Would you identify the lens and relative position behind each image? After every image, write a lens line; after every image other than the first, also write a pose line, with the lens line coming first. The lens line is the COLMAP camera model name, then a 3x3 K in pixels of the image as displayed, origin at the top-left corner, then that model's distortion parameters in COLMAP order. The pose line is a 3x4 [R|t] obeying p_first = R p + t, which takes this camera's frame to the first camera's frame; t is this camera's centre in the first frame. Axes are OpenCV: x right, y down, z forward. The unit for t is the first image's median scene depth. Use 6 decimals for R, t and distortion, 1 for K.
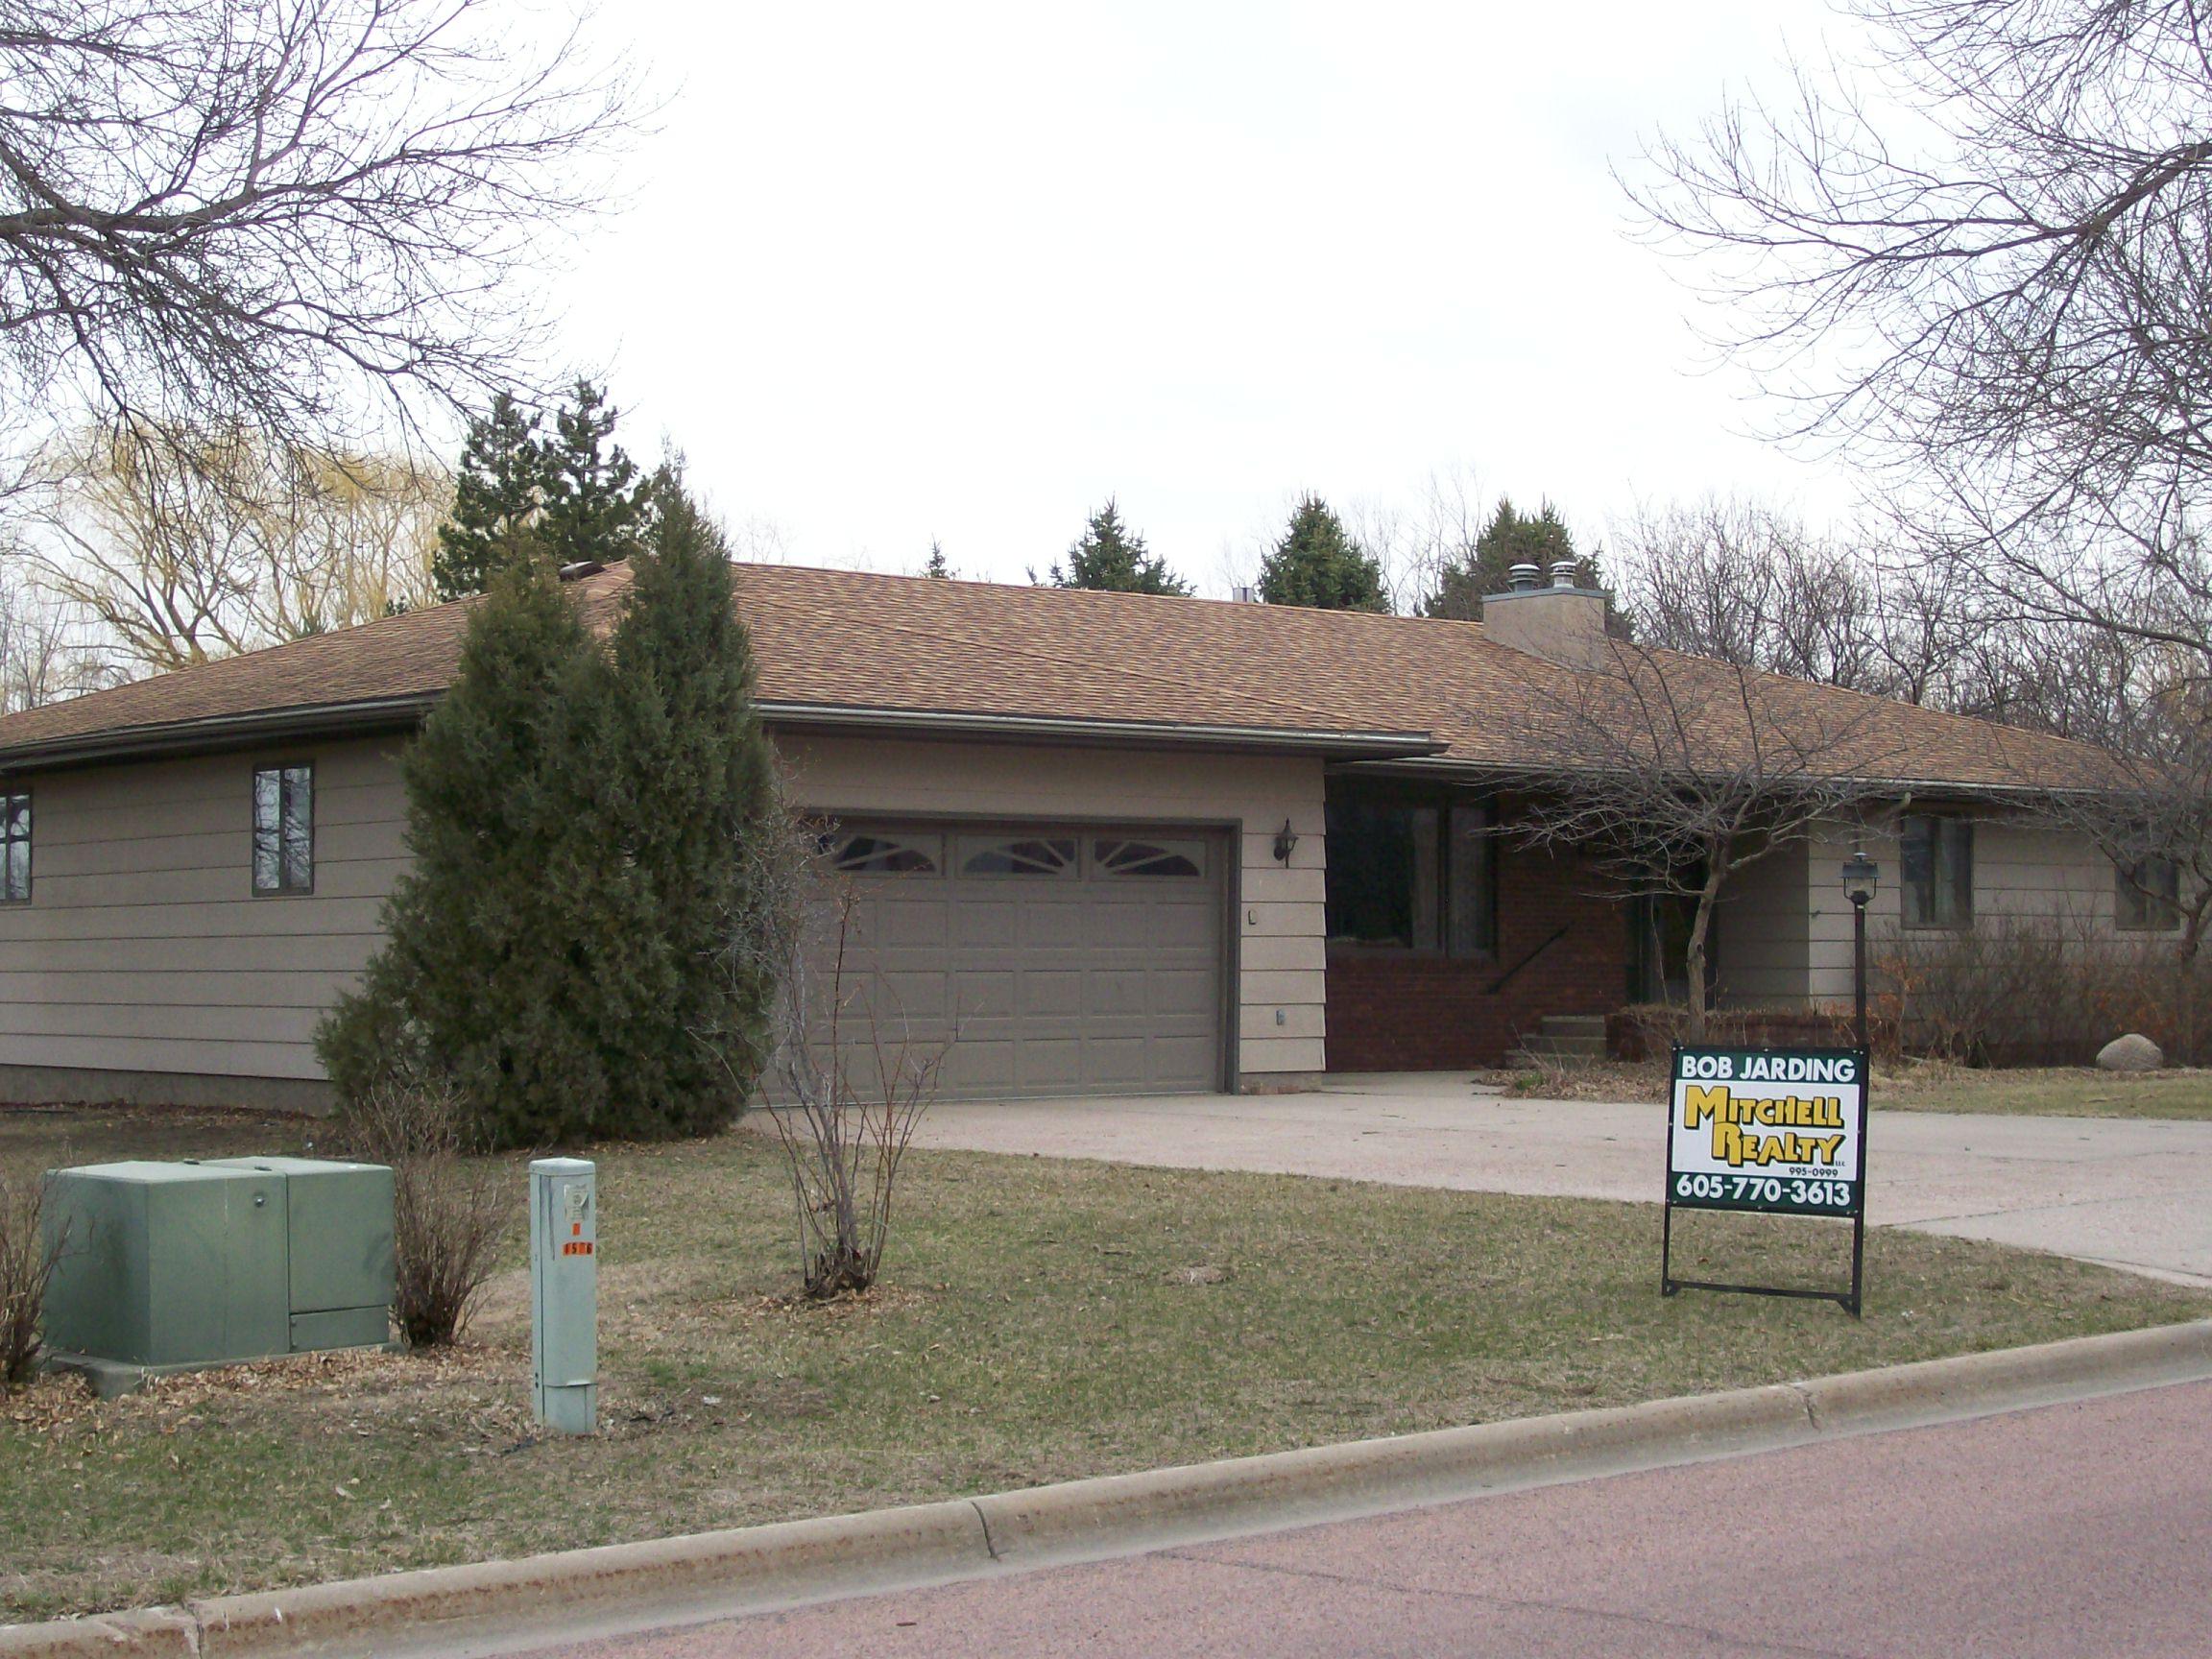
lens RADIAL K [[3616.9, 0, 1106.0], [0, 3616.9, 829.5], [0, 0, 1]] dist [-0.135288, 0.008121]
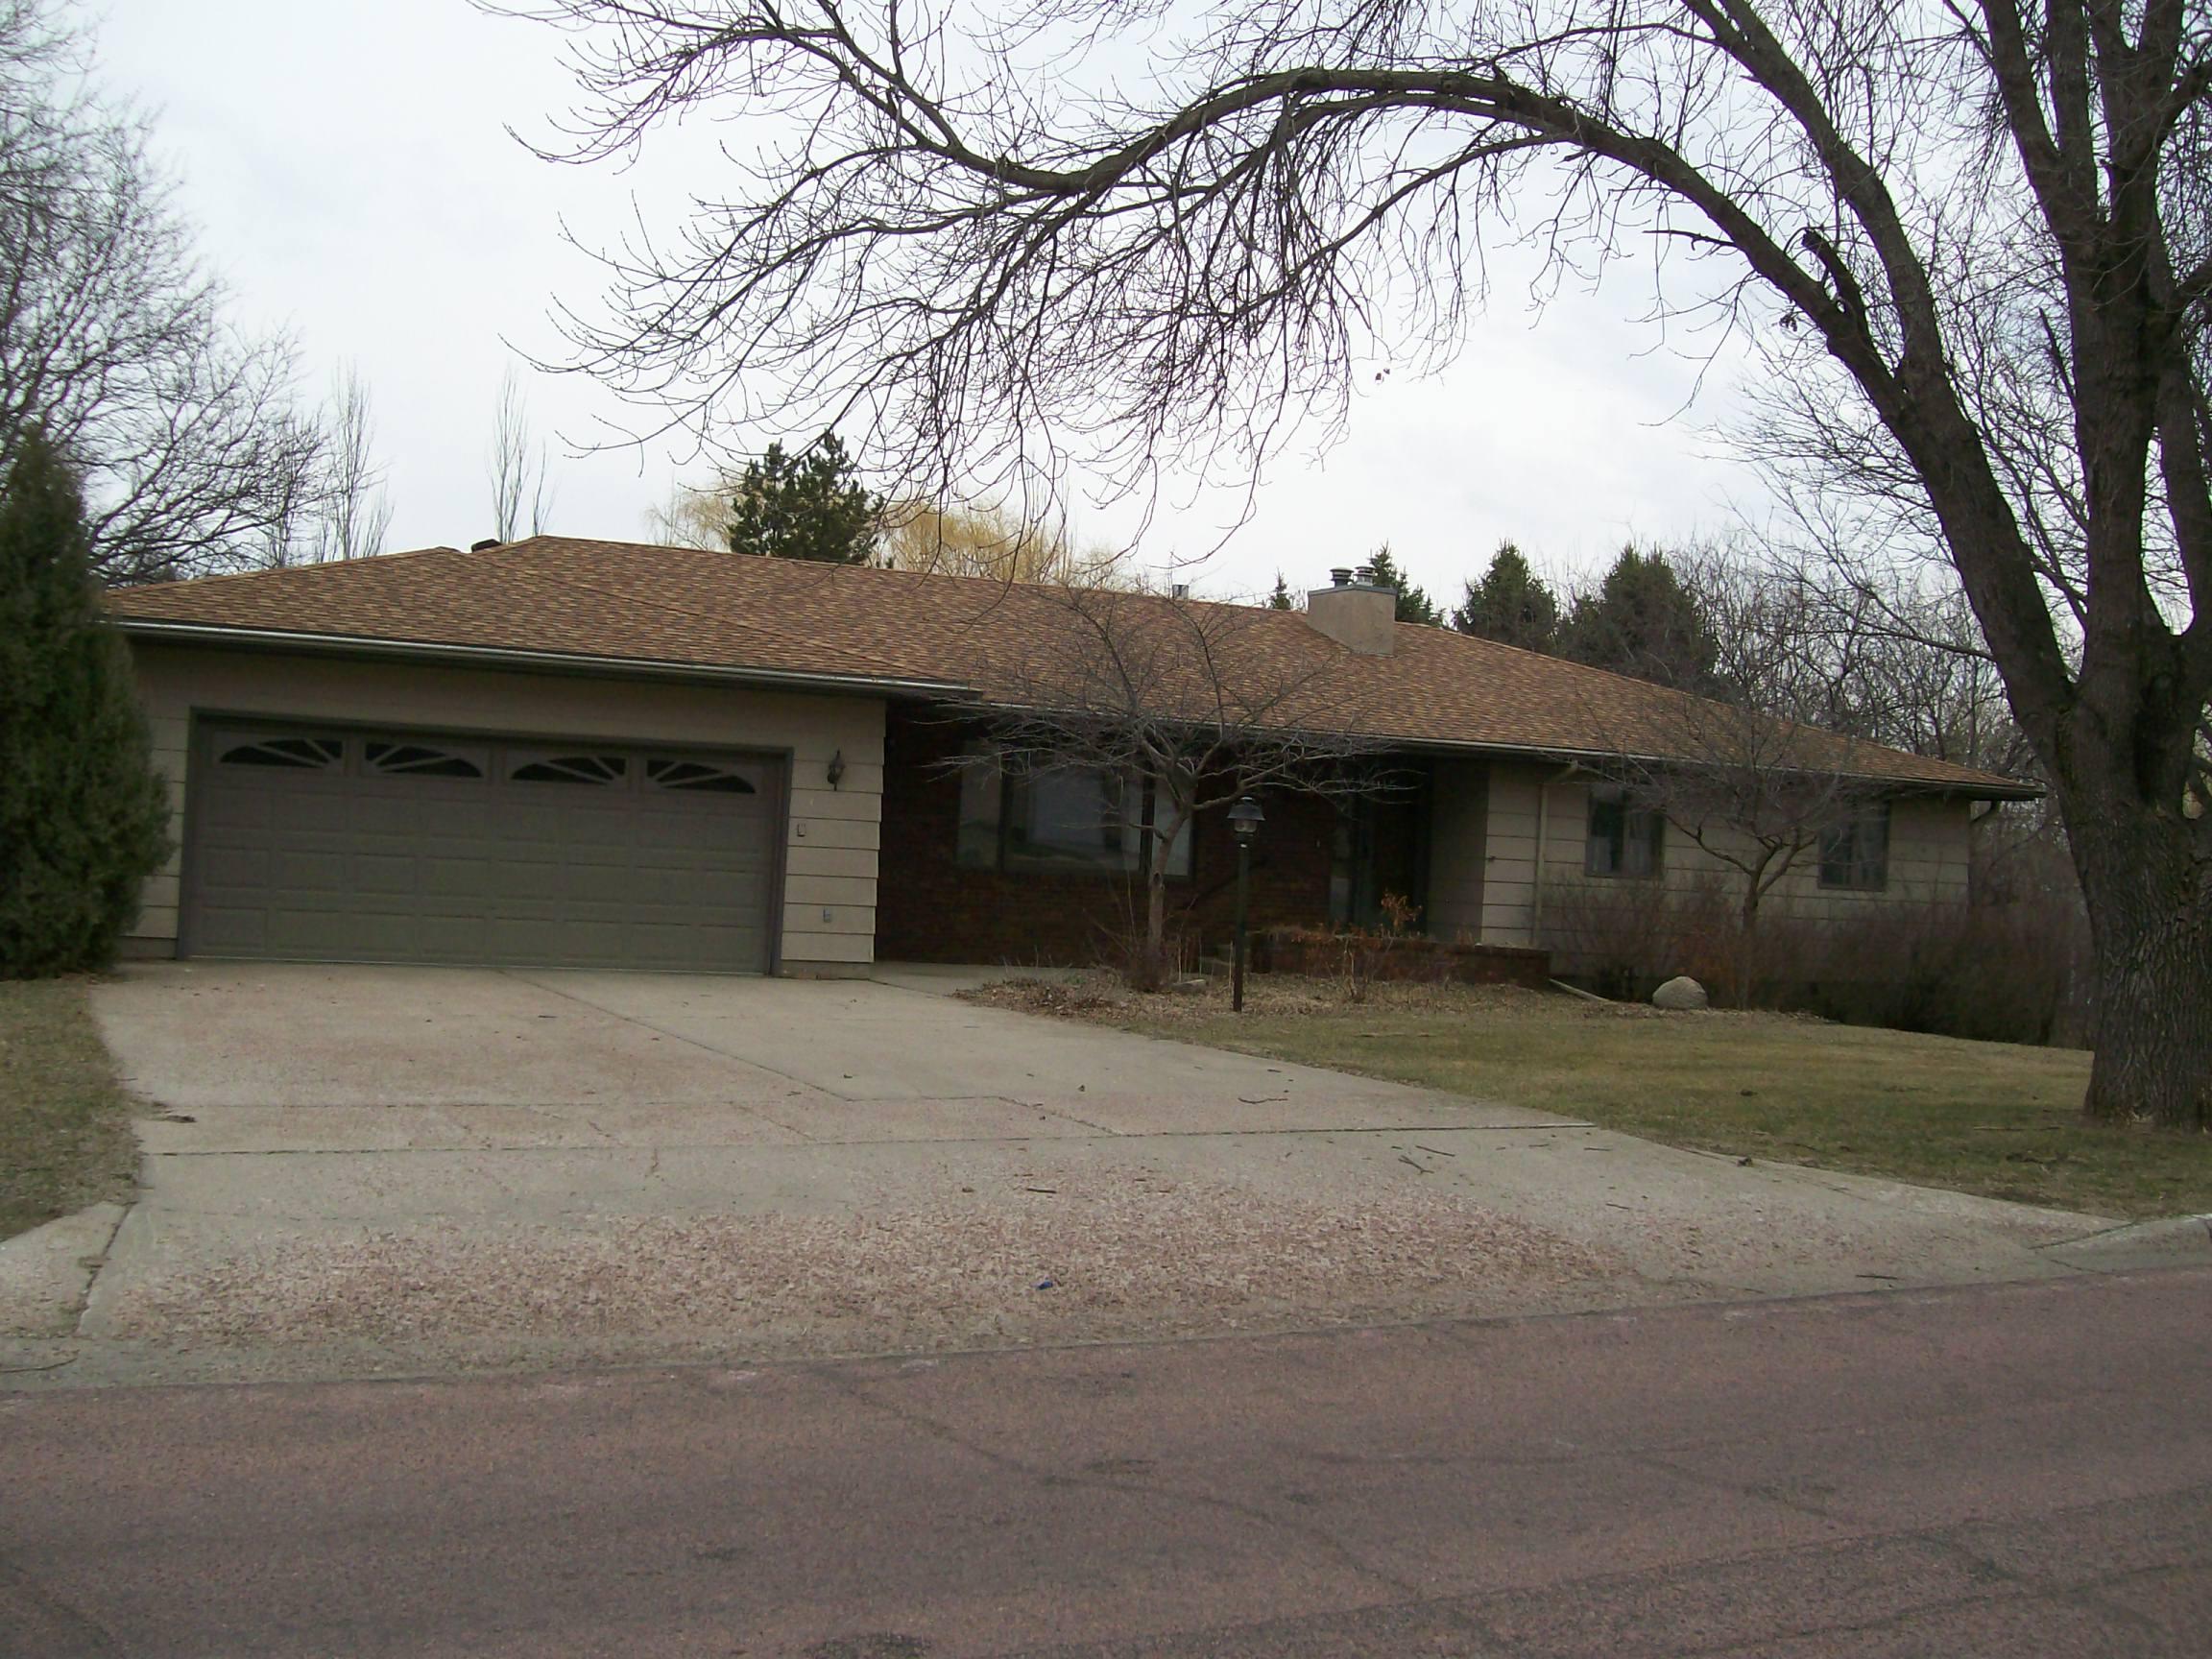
lens RADIAL K [[2402.0, 0, 1106.0], [0, 2402.0, 829.5], [0, 0, 1]] dist [-0.166116, 0.037274]
pose [[0.970289, 0.047882, -0.237165, 0.320399], [-0.043662, 0.998781, 0.023016, 0.001375], [0.237978, -0.011977, 0.971197, 0.251898]]
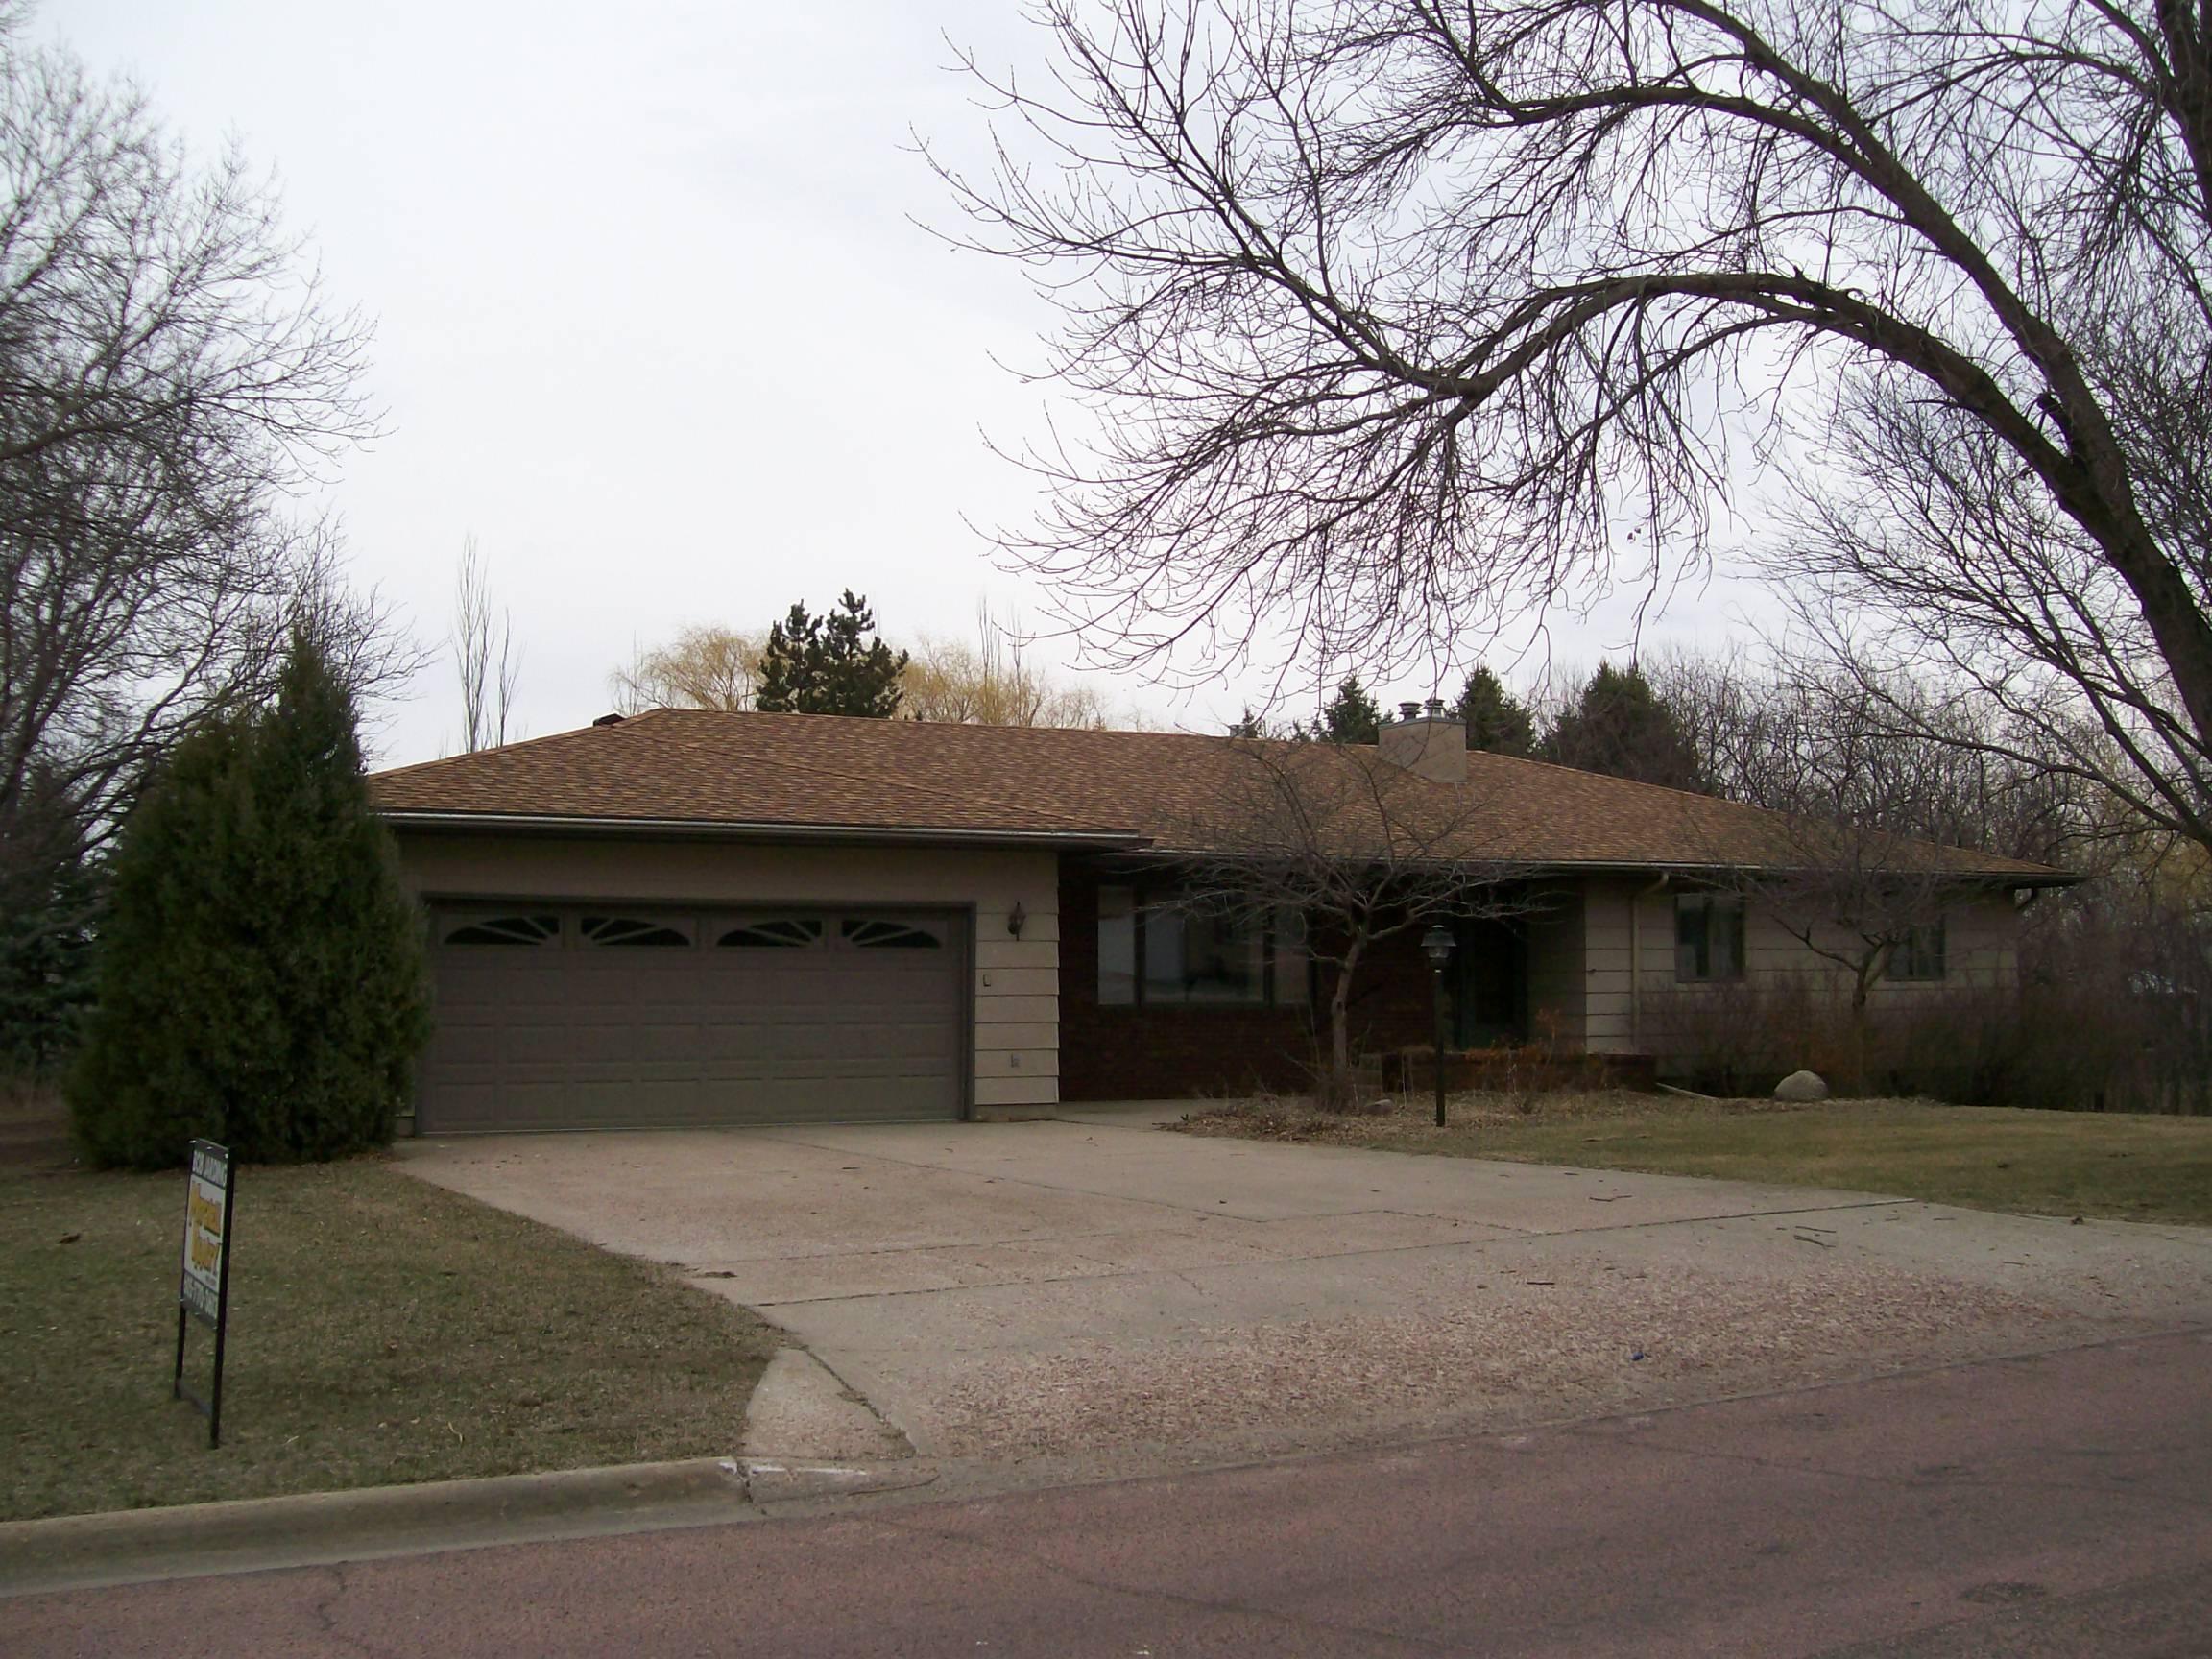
lens RADIAL K [[2402.0, 0, 1106.0], [0, 2402.0, 829.5], [0, 0, 1]] dist [-0.166116, 0.037274]
pose [[0.980277, -0.016371, -0.196949, 0.240792], [0.009974, 0.999391, -0.033427, 0.000336], [0.197376, 0.030803, 0.979844, 0.191773]]
